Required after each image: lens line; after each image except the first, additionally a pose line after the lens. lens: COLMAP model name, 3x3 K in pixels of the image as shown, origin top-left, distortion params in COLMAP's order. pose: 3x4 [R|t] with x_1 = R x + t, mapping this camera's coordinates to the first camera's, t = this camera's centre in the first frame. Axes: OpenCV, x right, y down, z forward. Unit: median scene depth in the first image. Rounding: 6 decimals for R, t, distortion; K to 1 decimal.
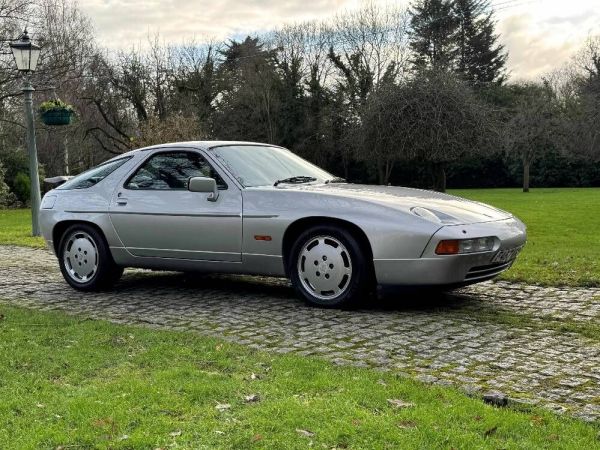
lens RADIAL K [[747.1, 0, 300.0], [0, 747.1, 225.0], [0, 0, 1]] dist [0.199260, -0.445977]
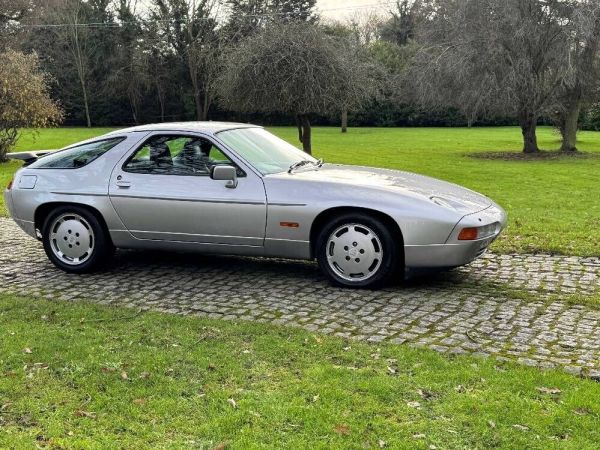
lens RADIAL K [[748.4, 0, 306.8], [0, 748.4, 224.5], [0, 0, 1]] dist [0.198199, -0.455956]
pose [[0.963744, -0.023417, 0.265798, -0.269228], [-0.000230, 0.996068, 0.088589, -0.067411], [-0.266828, -0.085438, 0.959950, -0.029851]]
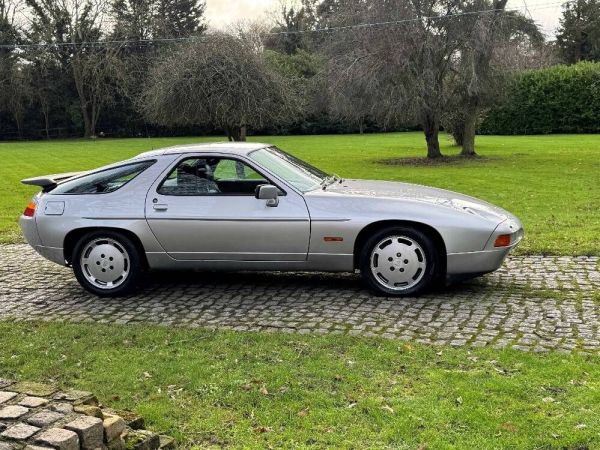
lens RADIAL K [[747.1, 0, 300.0], [0, 747.1, 225.0], [0, 0, 1]] dist [0.199260, -0.445977]
pose [[0.913957, -0.061699, 0.401094, -0.471564], [0.031610, 0.996196, 0.081211, -0.083848], [-0.404578, -0.061545, 0.912430, -0.000404]]
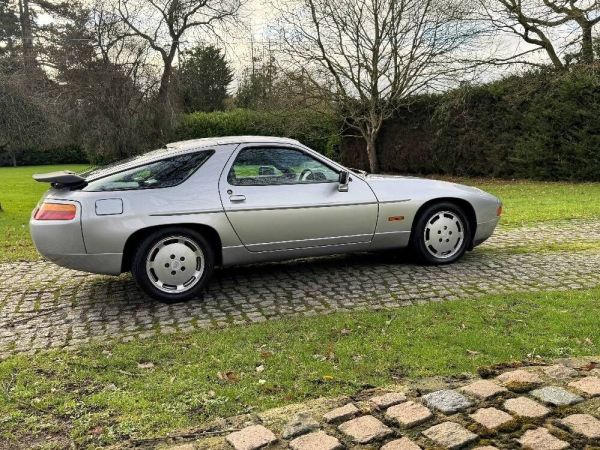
lens RADIAL K [[585.4, 0, 300.0], [0, 585.4, 225.0], [0, 0, 1]] dist [0.150881, -0.287420]
pose [[0.543109, -0.105344, 0.833028, -0.820451], [0.065393, 0.994392, 0.083116, -0.054796], [-0.837112, 0.009333, 0.546952, 0.523184]]
